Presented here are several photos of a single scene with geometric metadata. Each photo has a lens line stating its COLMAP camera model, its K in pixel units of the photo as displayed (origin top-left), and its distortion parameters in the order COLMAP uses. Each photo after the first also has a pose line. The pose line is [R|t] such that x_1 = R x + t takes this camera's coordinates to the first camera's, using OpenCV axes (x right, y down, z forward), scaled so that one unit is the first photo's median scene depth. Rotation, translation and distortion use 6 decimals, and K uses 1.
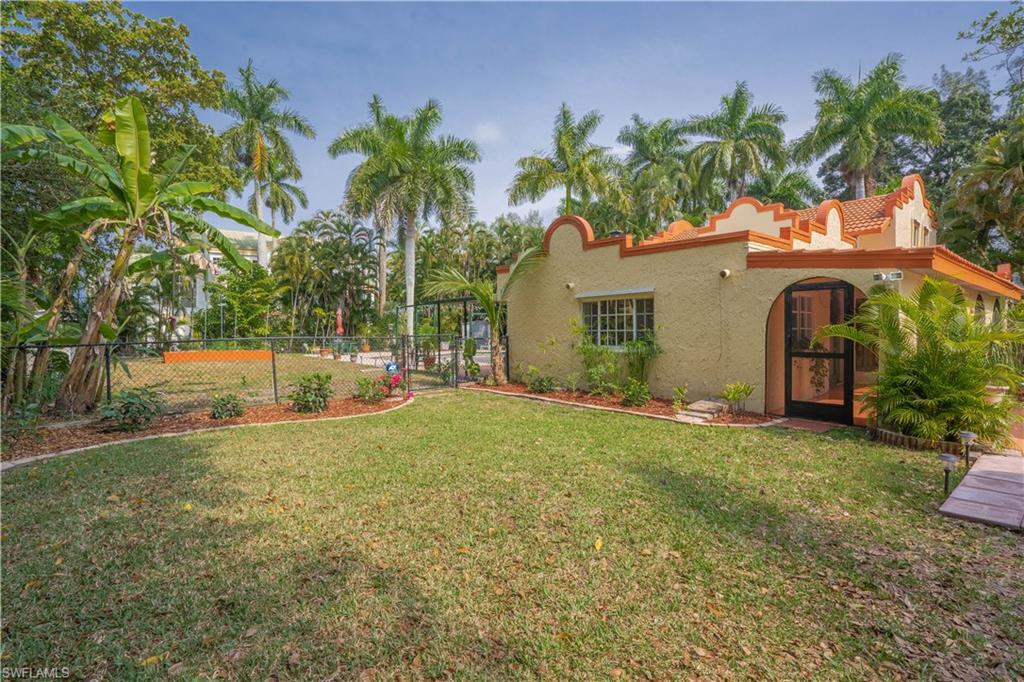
lens RADIAL K [[493.5, 0, 516.5], [0, 493.5, 334.5], [0, 0, 1]] dist [-0.028283, 0.000115]
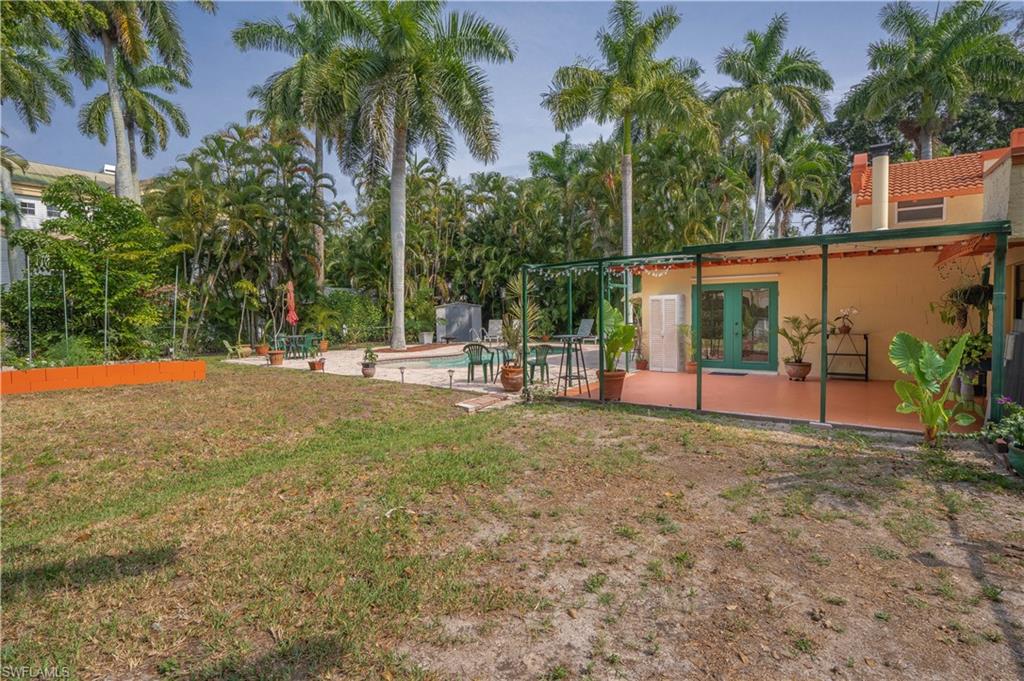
lens RADIAL K [[480.0, 0, 511.7], [0, 480.0, 337.0], [0, 0, 1]] dist [-0.015958, 0.000257]
pose [[0.967764, -0.024940, 0.250620, -0.232527], [0.014892, 0.999010, 0.041910, -0.004614], [-0.251417, -0.036827, 0.967178, 0.345651]]
